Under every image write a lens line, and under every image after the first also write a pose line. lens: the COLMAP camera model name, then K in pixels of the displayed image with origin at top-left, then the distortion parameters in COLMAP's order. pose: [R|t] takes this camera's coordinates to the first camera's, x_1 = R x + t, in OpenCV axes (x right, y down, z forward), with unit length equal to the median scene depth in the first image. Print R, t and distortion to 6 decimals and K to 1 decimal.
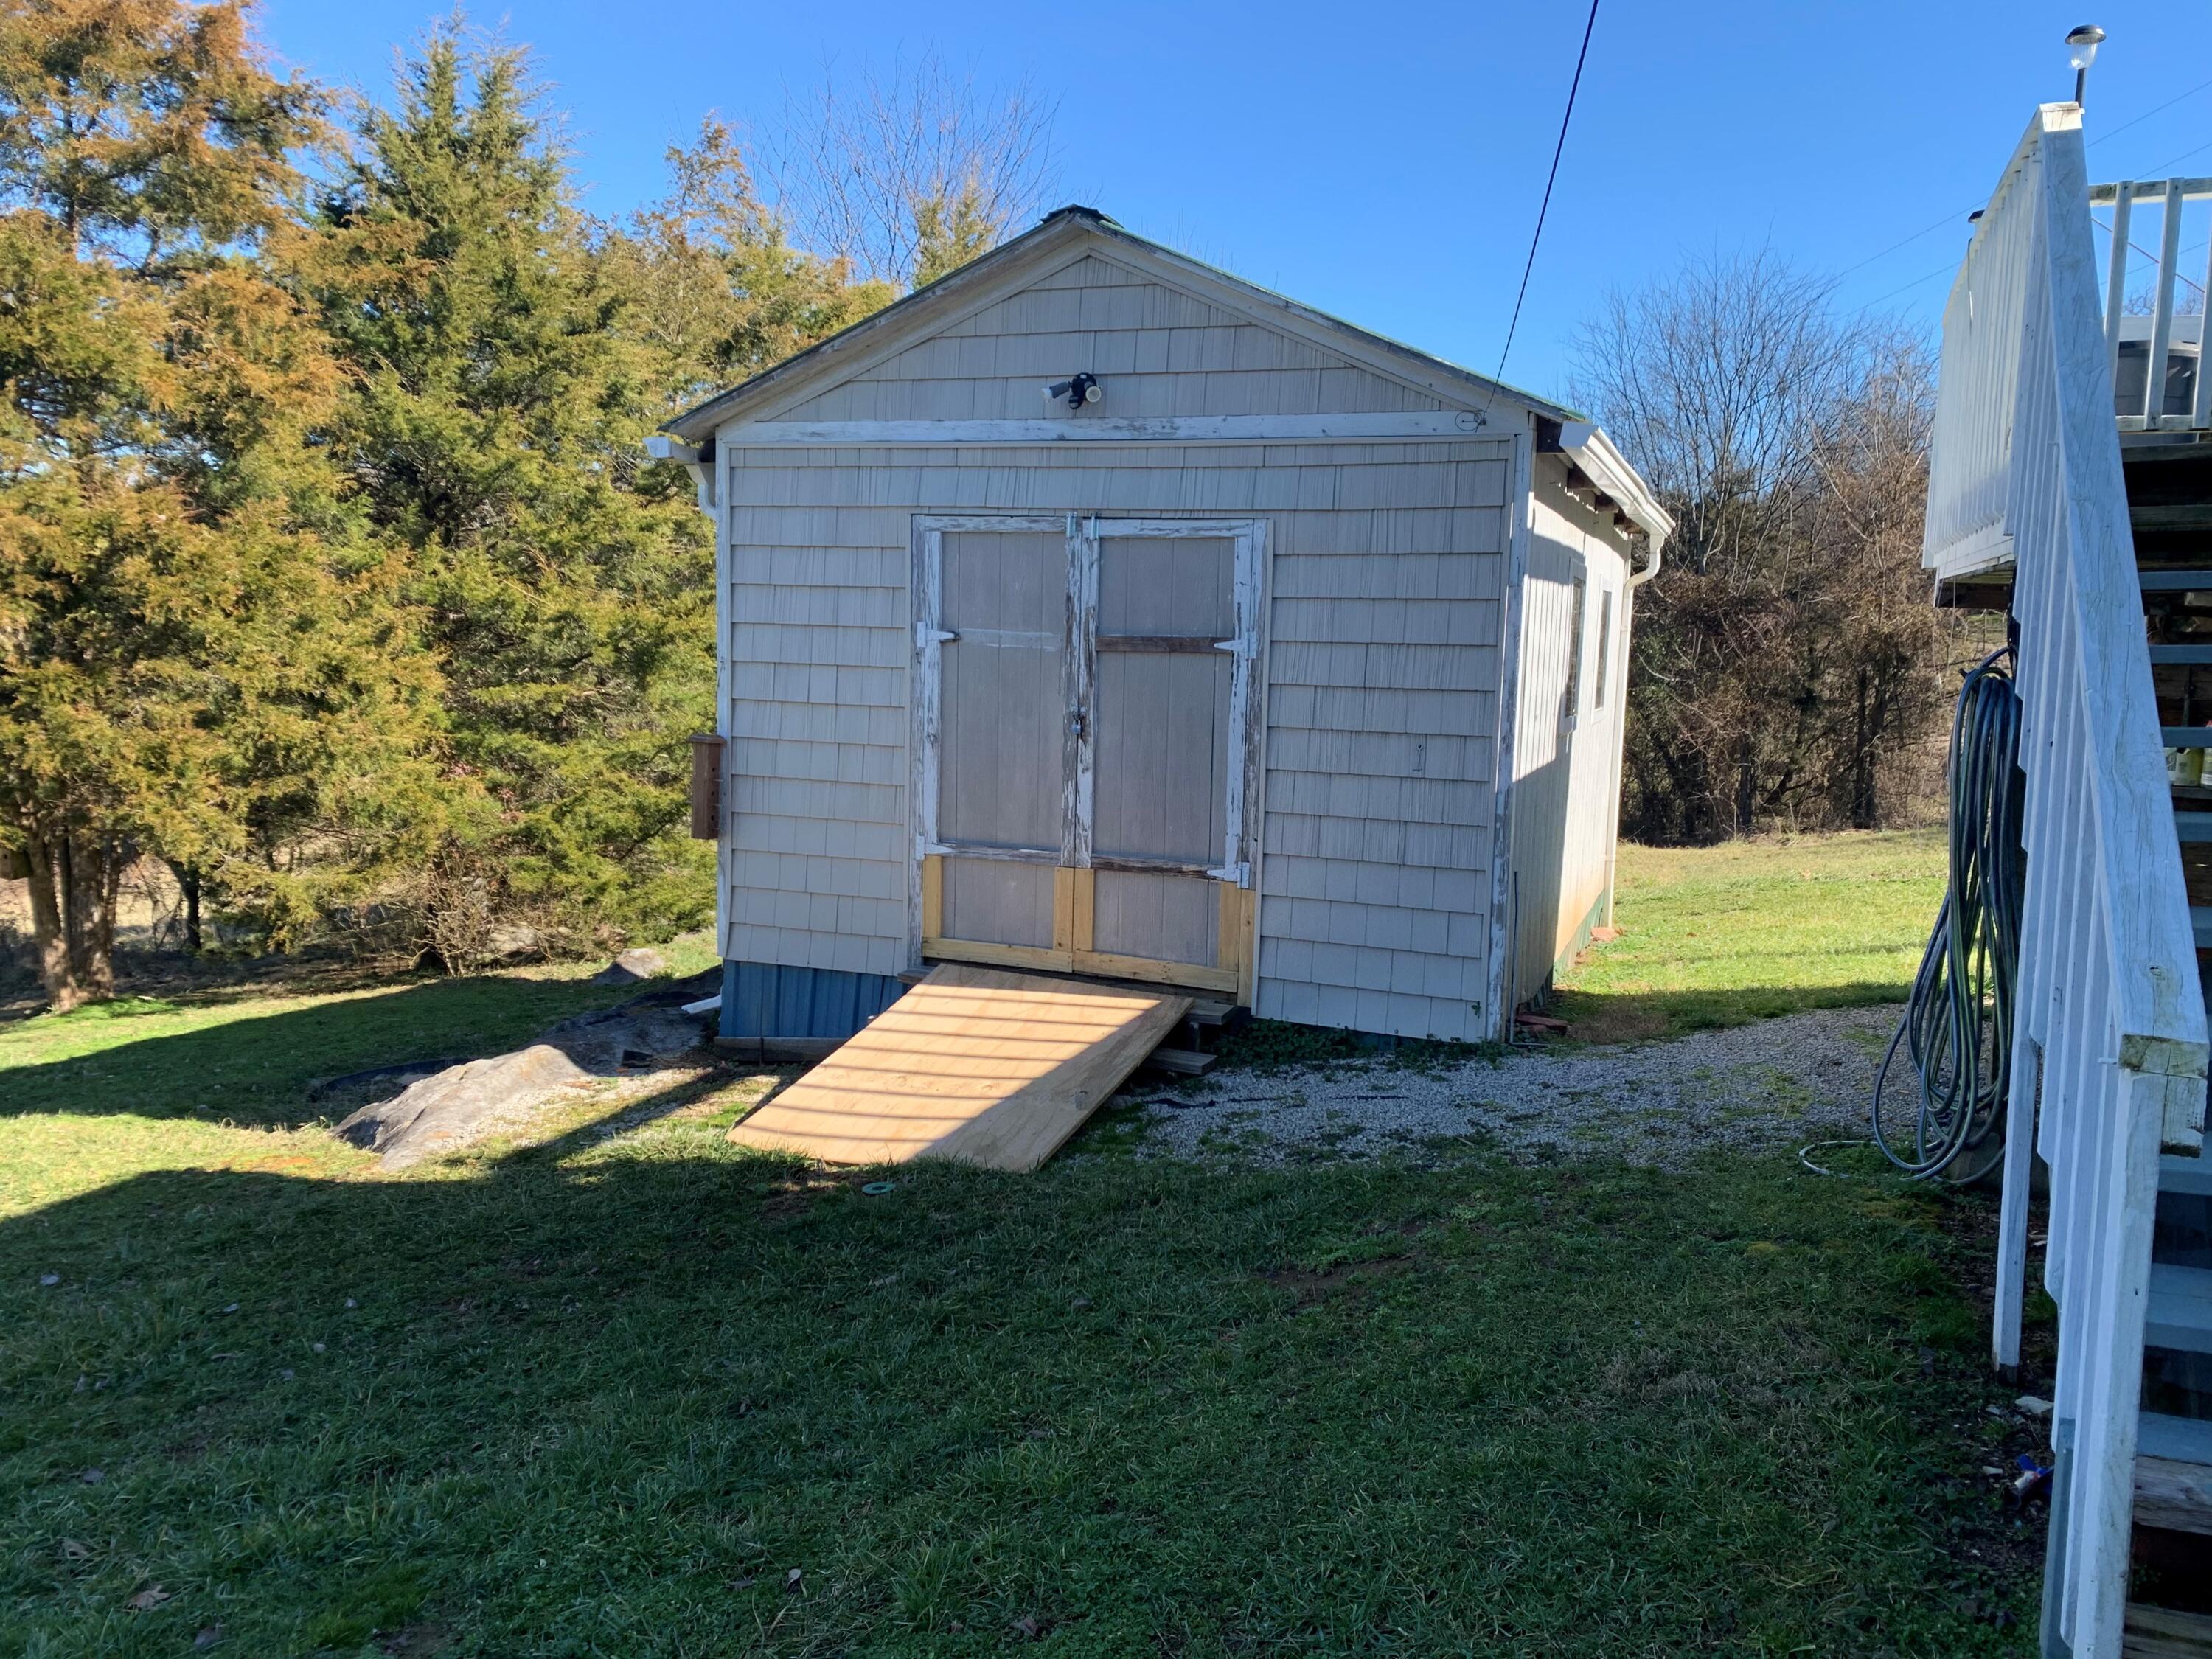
lens RADIAL K [[1667.0, 0, 1106.0], [0, 1667.0, 829.5], [0, 0, 1]] dist [0.056179, -0.061907]
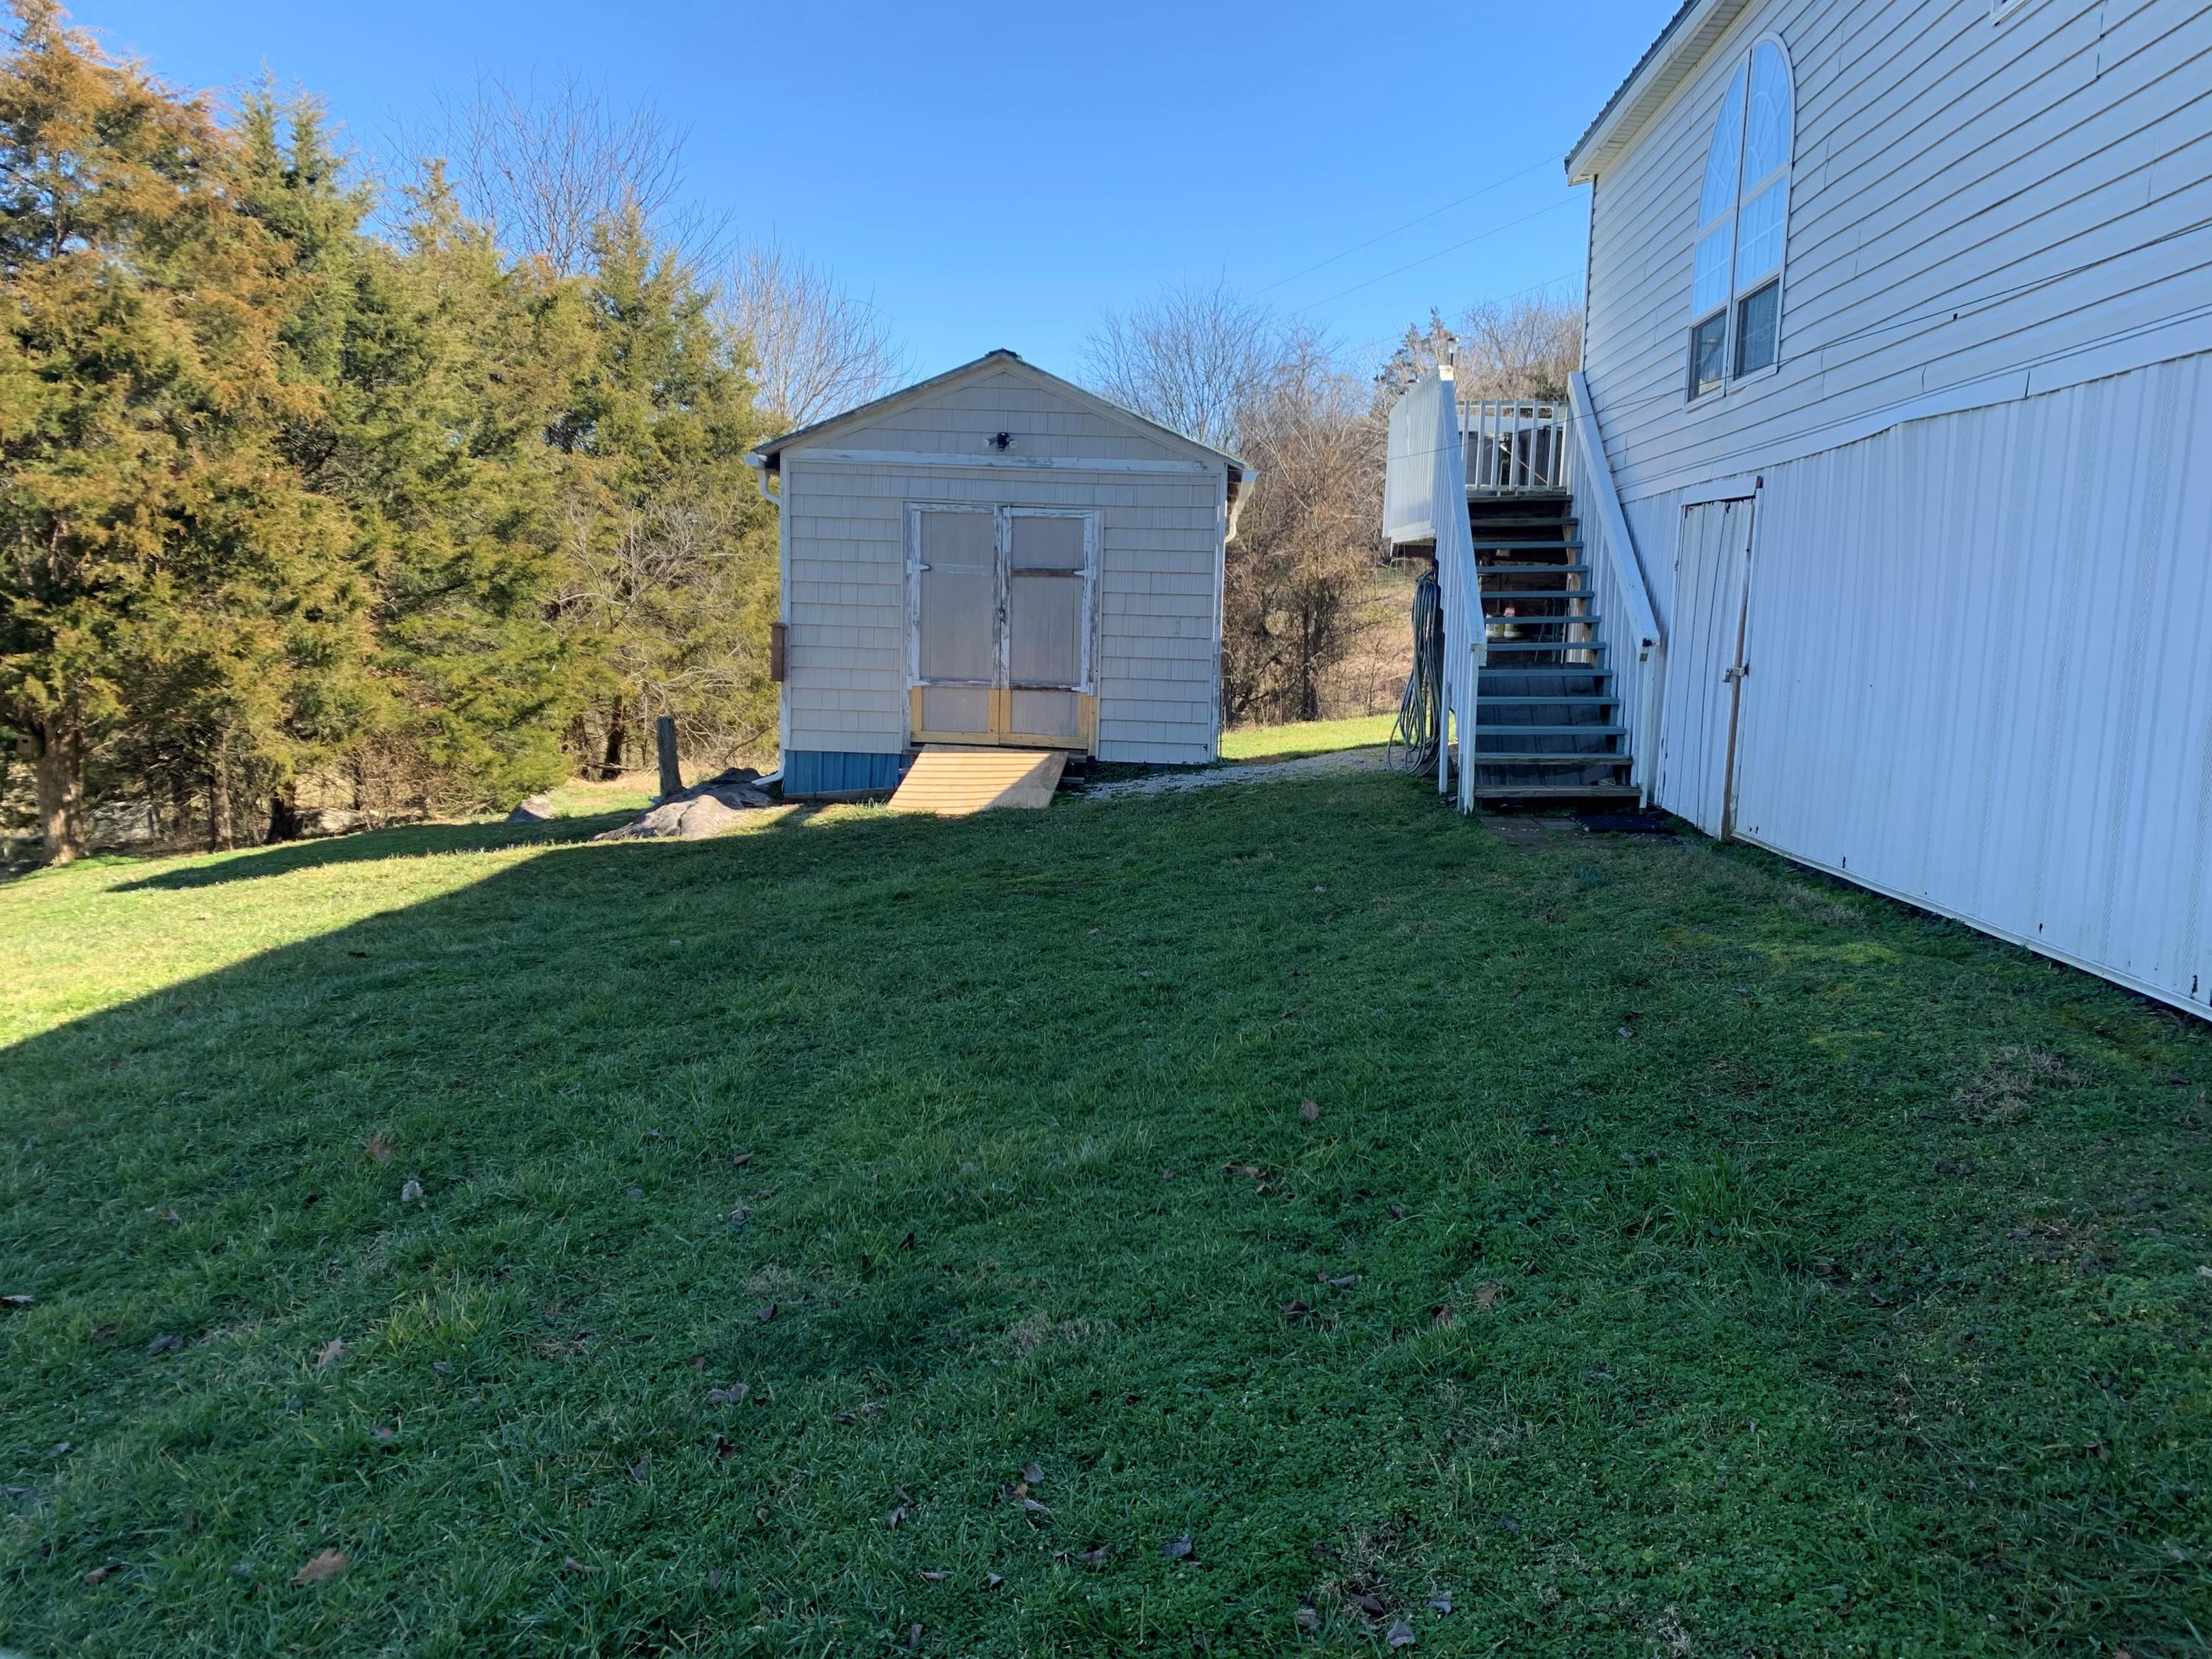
lens RADIAL K [[1667.0, 0, 1106.0], [0, 1667.0, 829.5], [0, 0, 1]] dist [0.056179, -0.061907]
pose [[0.947005, -0.043333, 0.318282, -0.534275], [0.034008, 0.998815, 0.034800, 0.124547], [-0.319413, -0.022132, 0.947357, -0.884803]]
